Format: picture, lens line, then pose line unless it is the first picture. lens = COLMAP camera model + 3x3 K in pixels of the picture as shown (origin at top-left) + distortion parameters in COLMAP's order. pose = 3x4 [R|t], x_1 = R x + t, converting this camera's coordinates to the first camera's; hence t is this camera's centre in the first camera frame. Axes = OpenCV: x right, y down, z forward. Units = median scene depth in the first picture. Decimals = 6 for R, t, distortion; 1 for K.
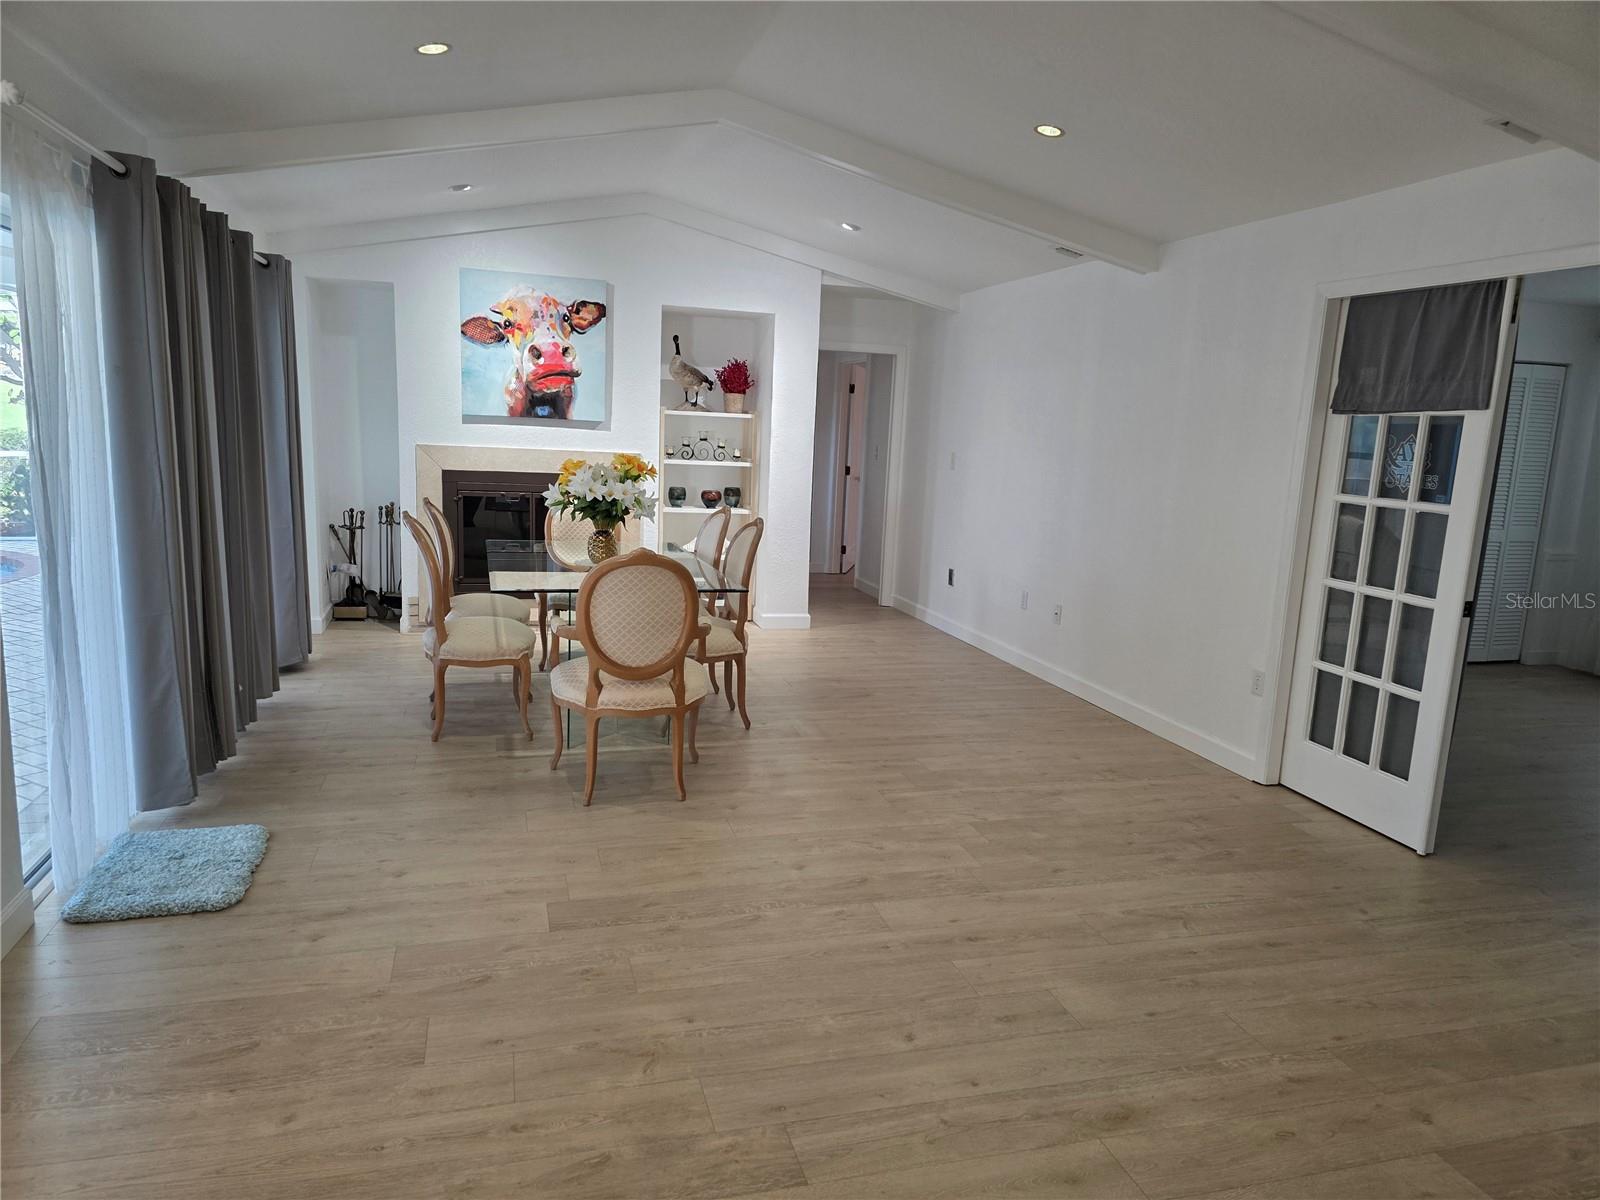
lens RADIAL K [[1073.0, 0, 796.7], [0, 1073.0, 607.2], [0, 0, 1]] dist [0.135225, -0.000656]
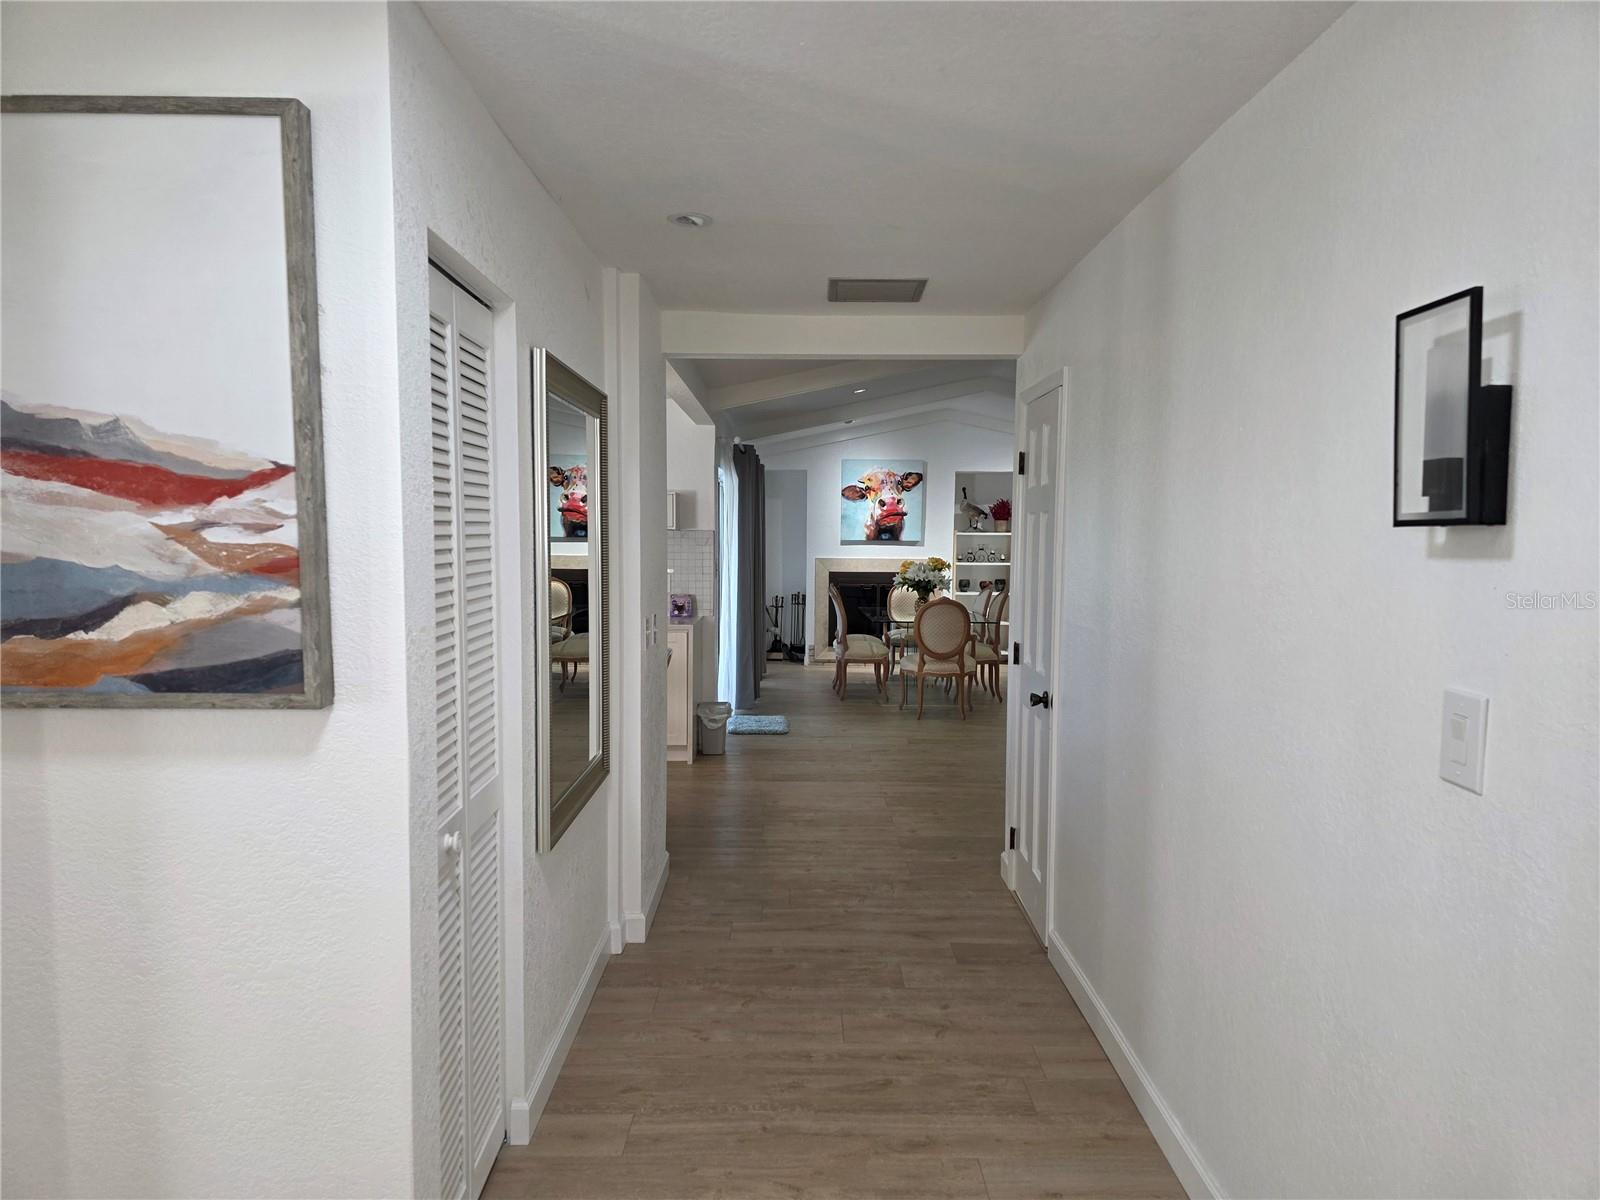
lens RADIAL K [[1073.0, 0, 796.7], [0, 1073.0, 607.2], [0, 0, 1]] dist [0.135225, -0.000656]
pose [[0.962831, -0.014072, -0.269739, 0.088568], [-0.014888, 0.994359, -0.105018, 0.112284], [0.269695, 0.105130, 0.957190, -0.658257]]
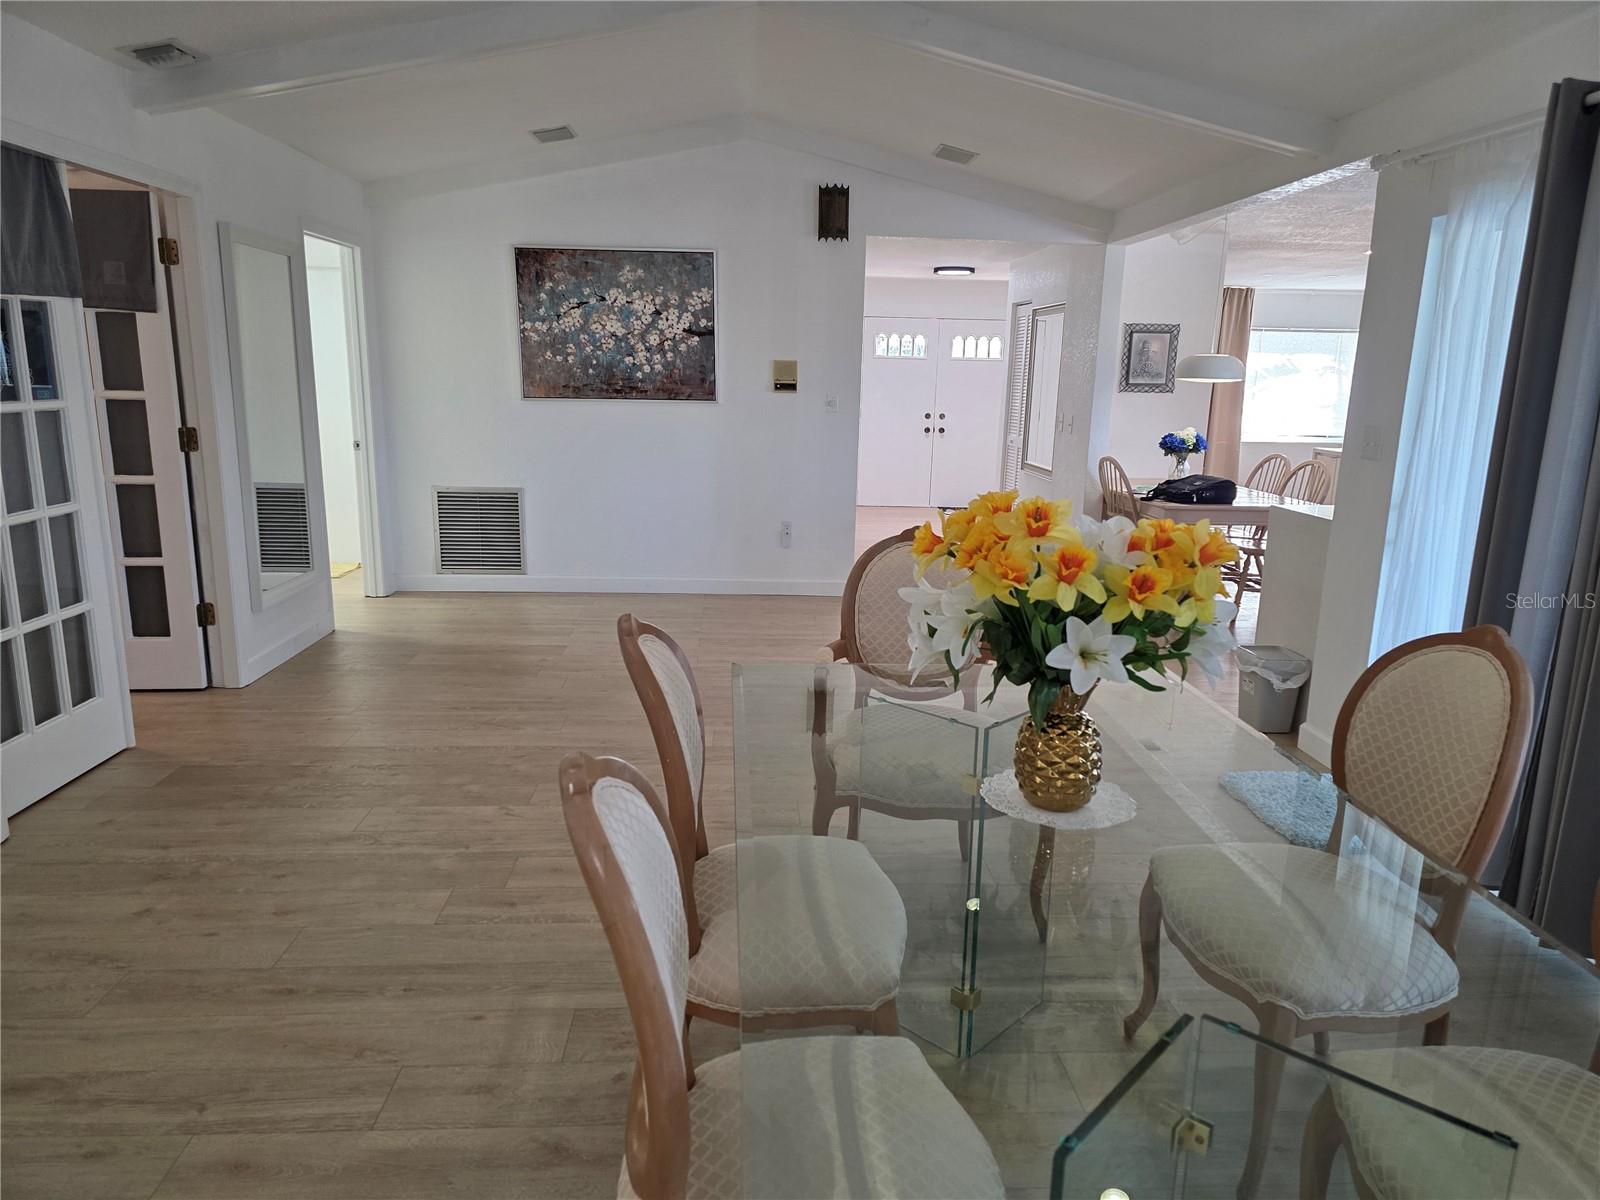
lens RADIAL K [[1073.0, 0, 796.7], [0, 1073.0, 607.2], [0, 0, 1]] dist [0.135225, -0.000656]
pose [[-0.976183, -0.101411, 0.191789, -0.169528], [-0.020742, 0.923602, 0.382790, -0.238294], [-0.215955, 0.369695, -0.903708, 1.389933]]
